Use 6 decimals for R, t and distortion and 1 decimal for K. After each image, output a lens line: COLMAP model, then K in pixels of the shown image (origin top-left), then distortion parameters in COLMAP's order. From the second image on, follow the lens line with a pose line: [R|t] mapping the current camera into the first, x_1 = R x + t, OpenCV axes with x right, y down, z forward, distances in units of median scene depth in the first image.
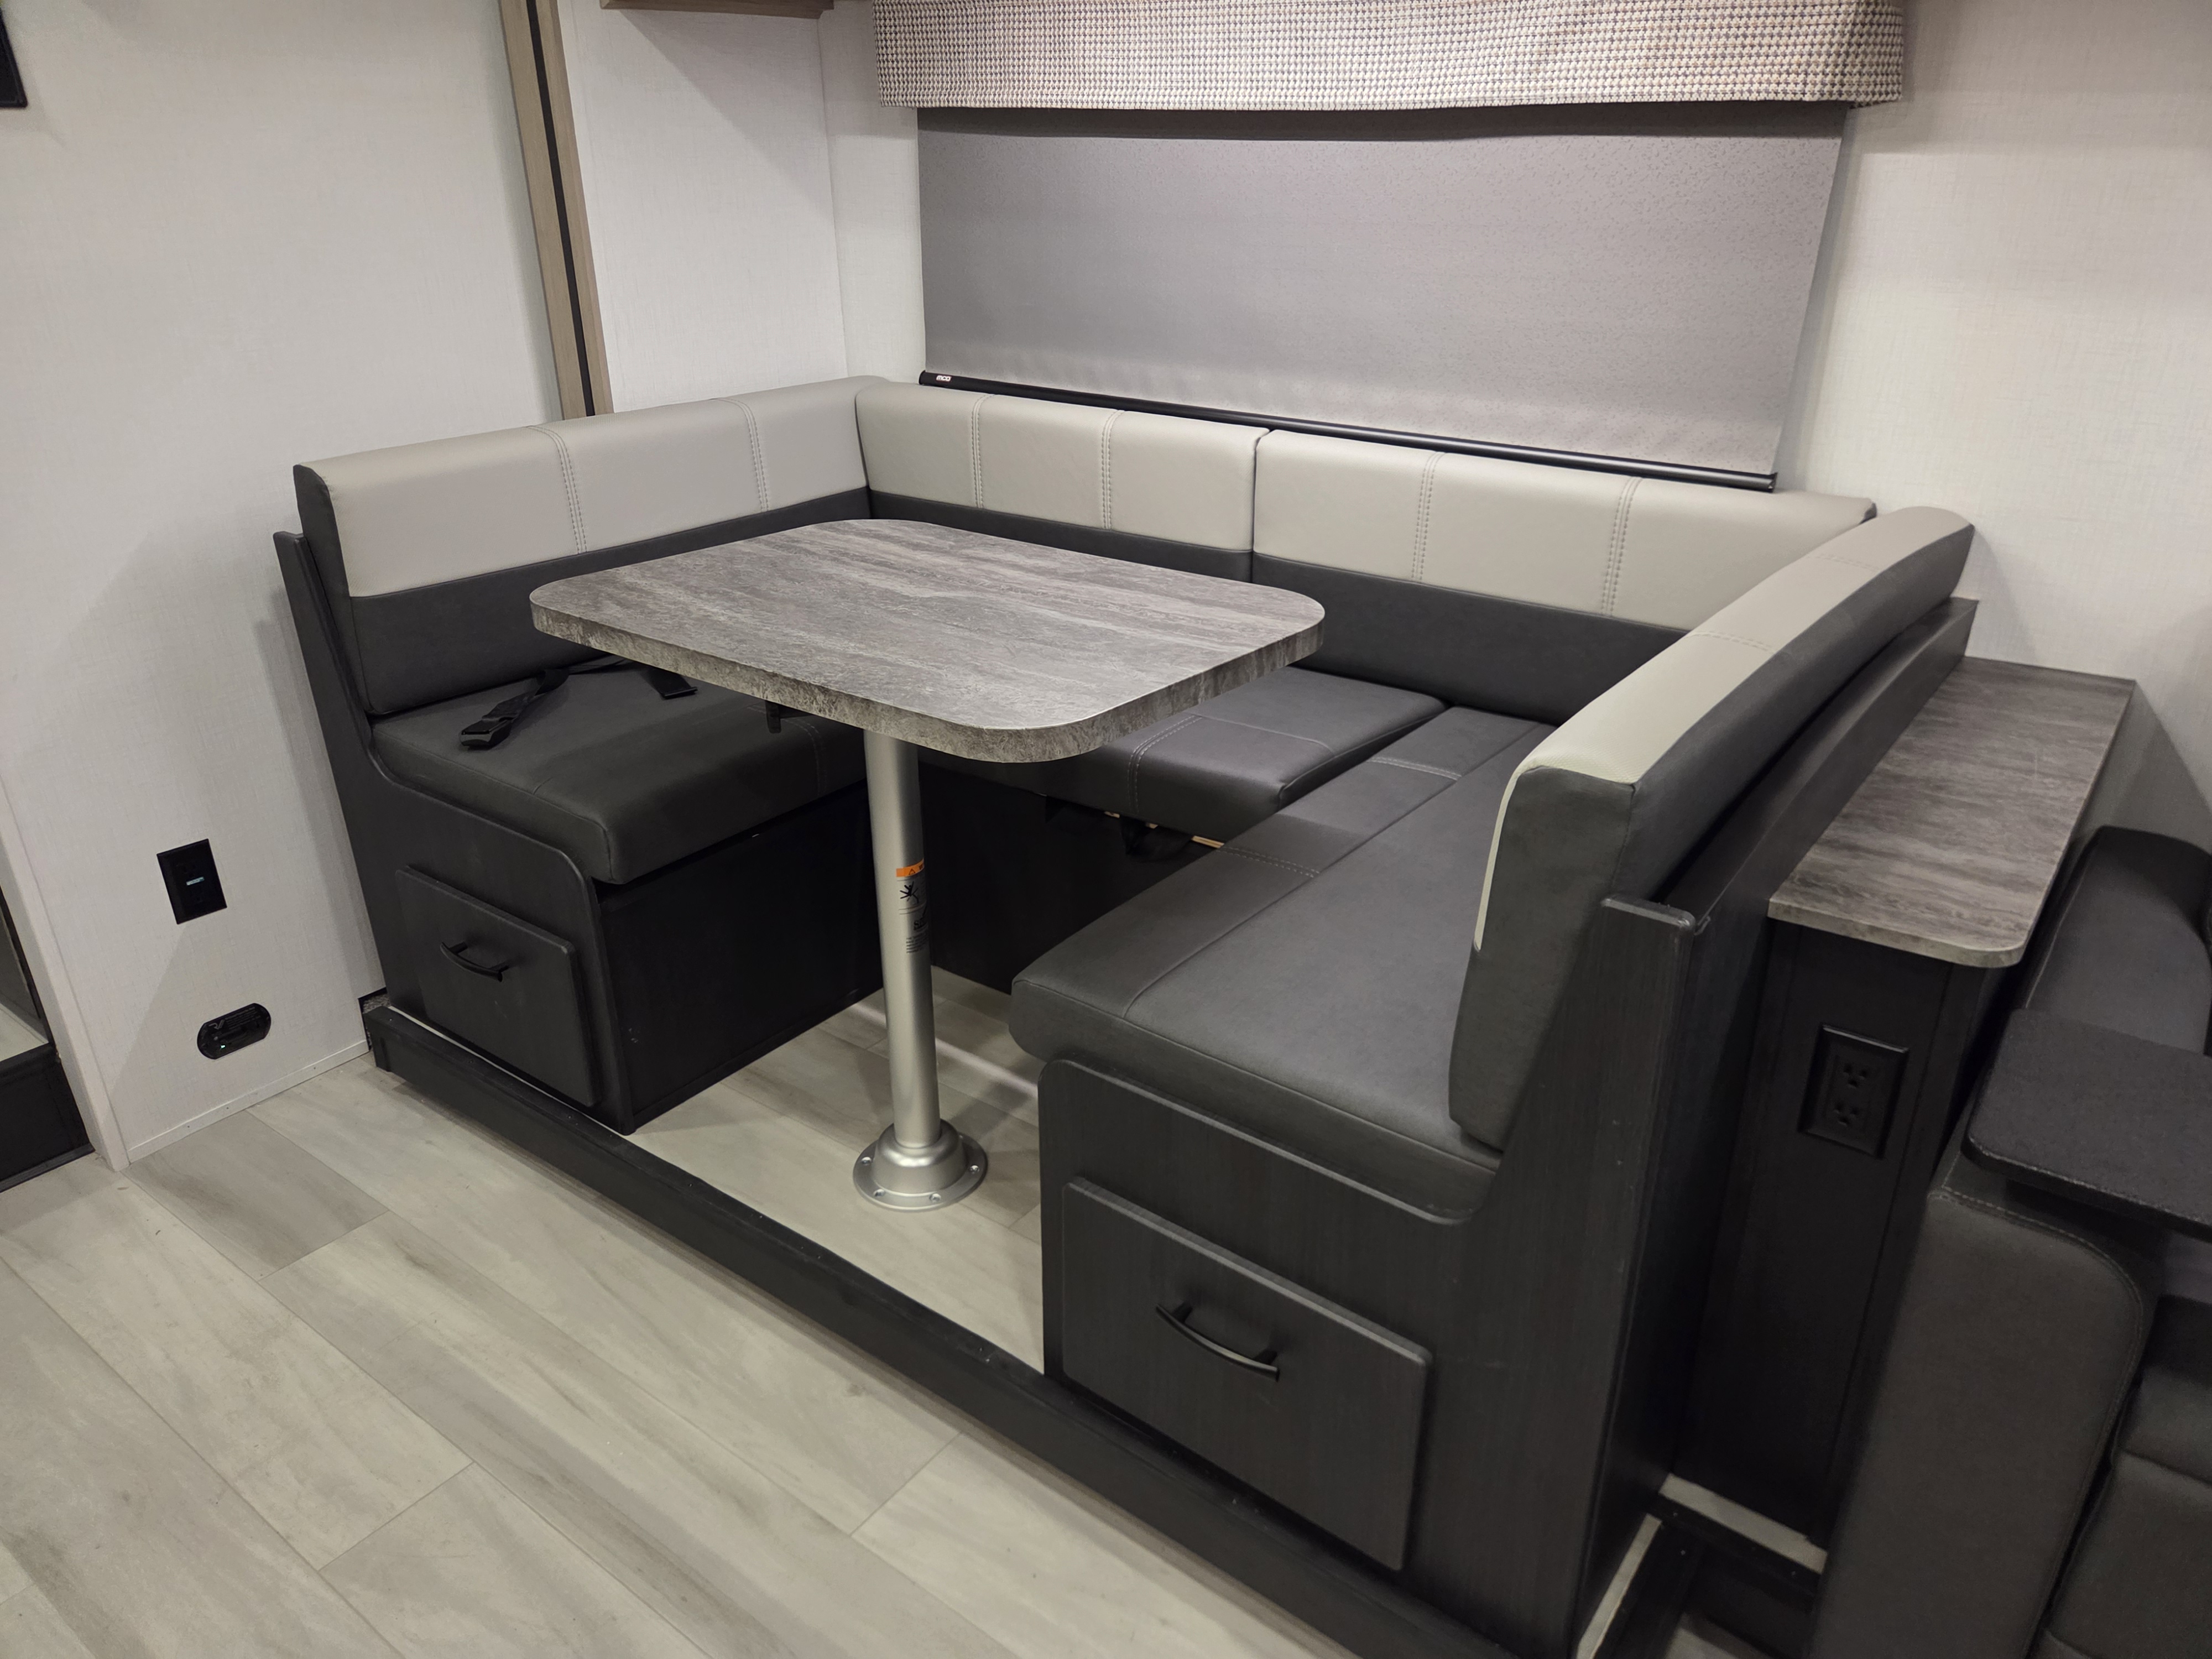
lens RADIAL K [[1494.0, 0, 1103.4], [0, 1494.0, 819.2], [0, 0, 1]] dist [0.050444, -0.058788]
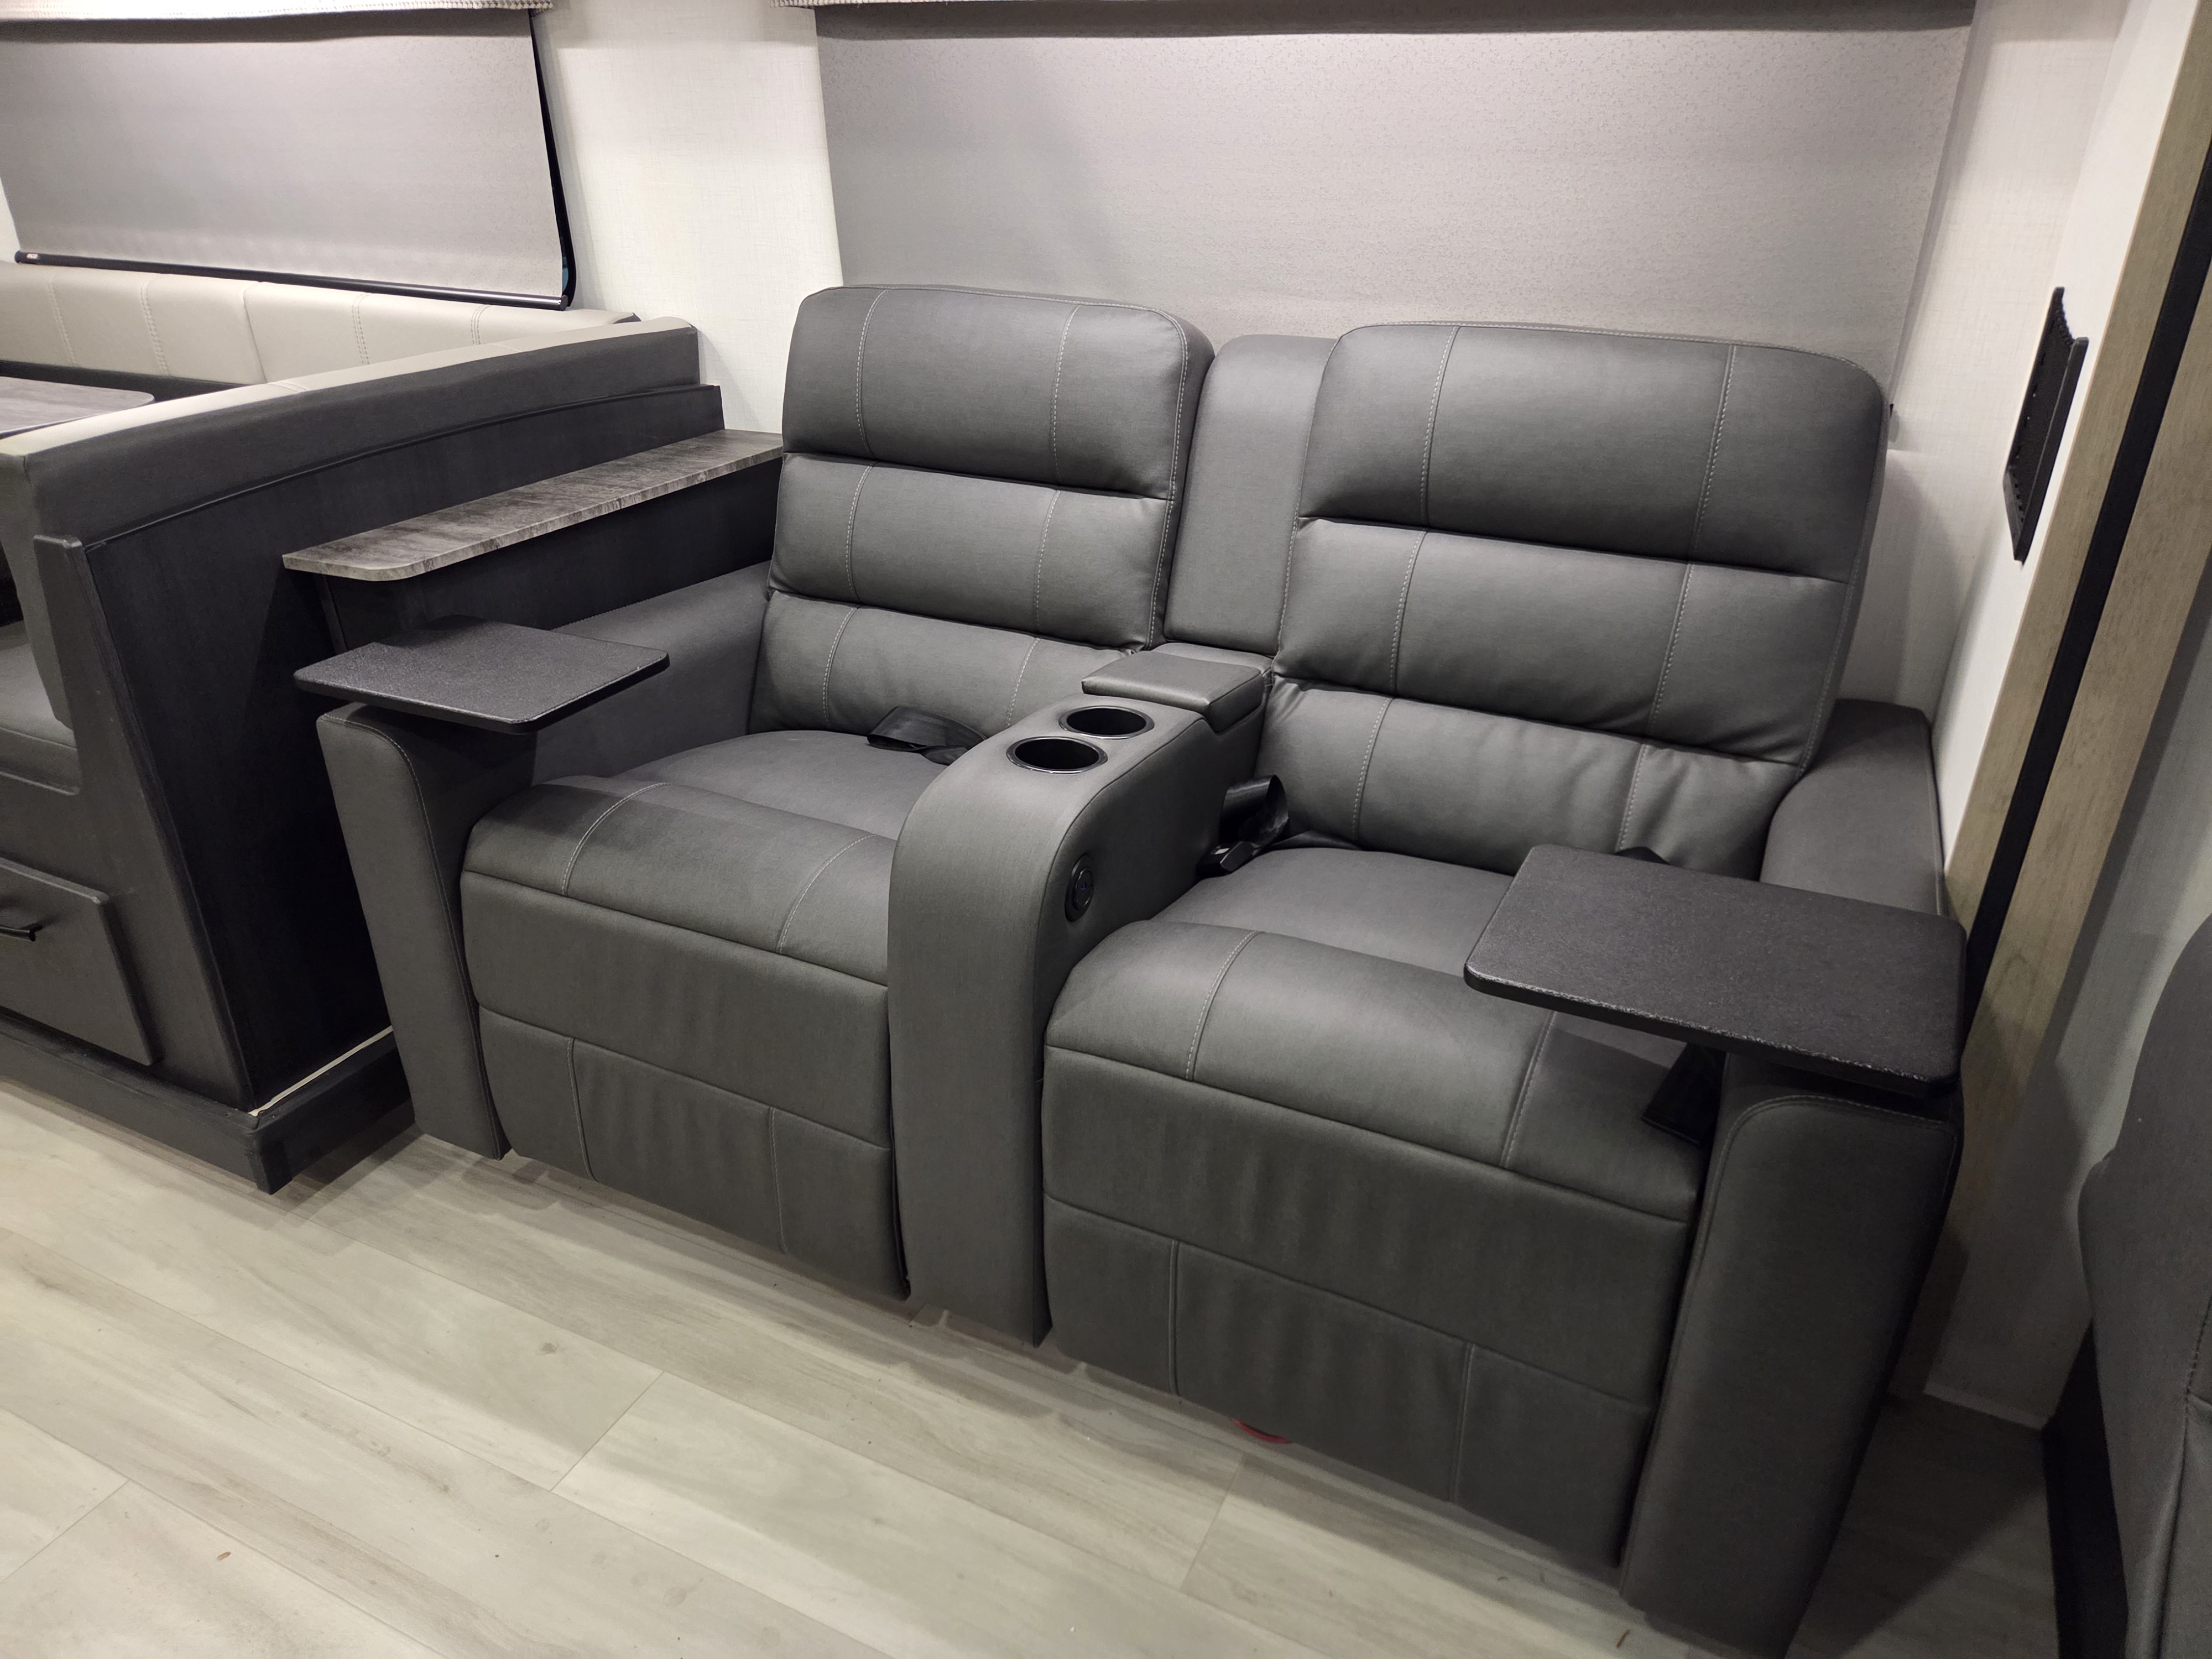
lens RADIAL K [[1527.1, 0, 1096.0], [0, 1527.1, 808.8], [0, 0, 1]] dist [0.108341, -0.093186]
pose [[0.986069, -0.090481, 0.139572, 0.485294], [0.086469, 0.995655, 0.034557, 0.155052], [-0.142092, -0.022007, 0.989609, -0.317609]]
